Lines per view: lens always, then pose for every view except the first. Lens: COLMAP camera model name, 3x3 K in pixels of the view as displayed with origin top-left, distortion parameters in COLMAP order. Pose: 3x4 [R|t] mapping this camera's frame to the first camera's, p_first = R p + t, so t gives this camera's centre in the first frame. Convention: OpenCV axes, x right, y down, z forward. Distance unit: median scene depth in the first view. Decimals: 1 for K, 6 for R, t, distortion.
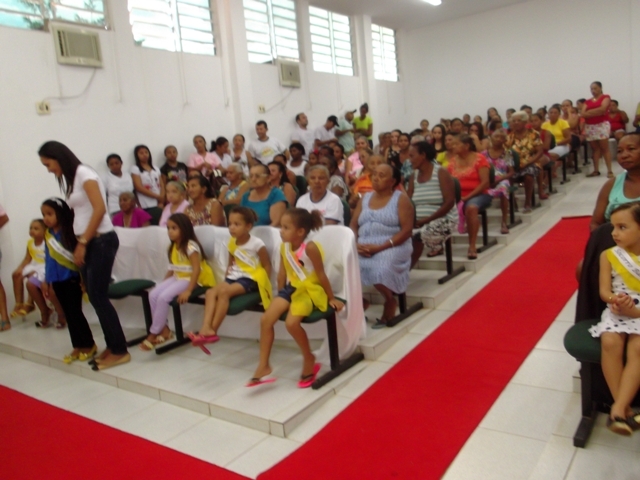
lens RADIAL K [[531.0, 0, 320.0], [0, 531.0, 240.0], [0, 0, 1]] dist [-0.052189, 0.077768]
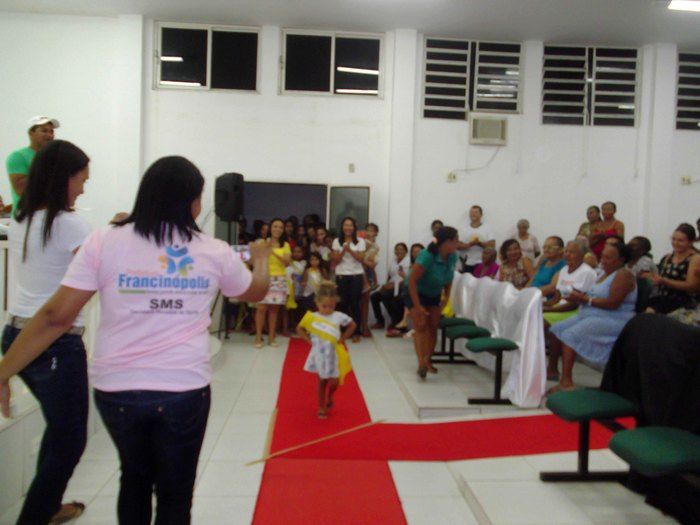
lens RADIAL K [[580.8, 0, 350.0], [0, 580.8, 262.5], [0, 0, 1]] dist [-0.052189, 0.077768]
pose [[0.635557, 0.140362, -0.759188, 0.446372], [-0.192057, 0.981167, 0.020621, -0.020501], [0.747784, 0.132702, 0.650545, -0.113599]]
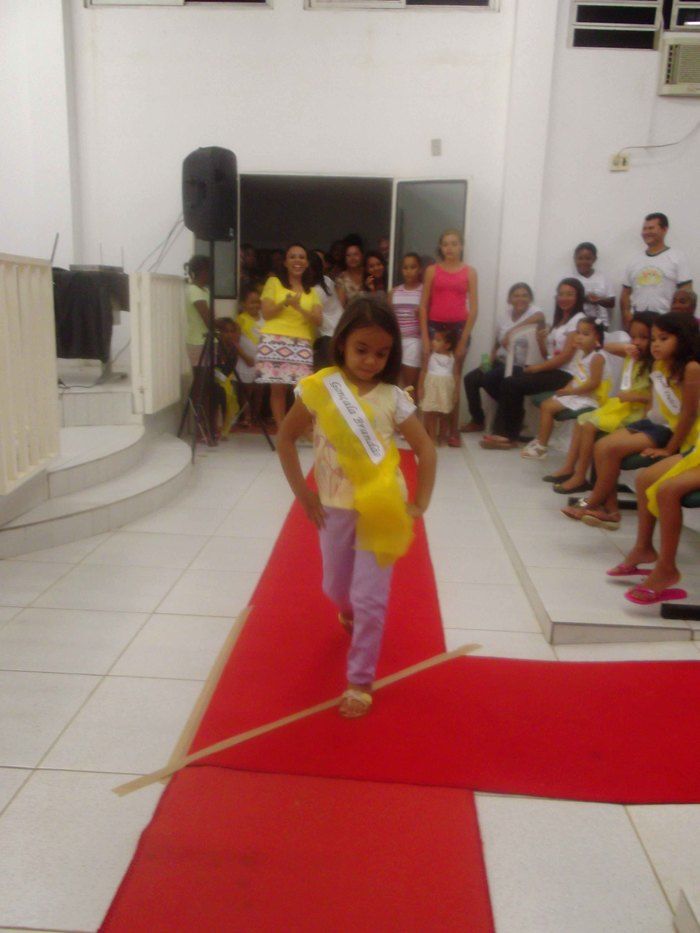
lens RADIAL K [[774.1, 0, 350.0], [0, 774.1, 466.5], [0, 0, 1]] dist [-0.052189, 0.077768]
pose [[0.539611, 0.283981, -0.792575, 0.231950], [-0.195176, 0.957945, 0.210351, 0.001719], [0.818979, 0.041185, 0.572344, 0.102543]]
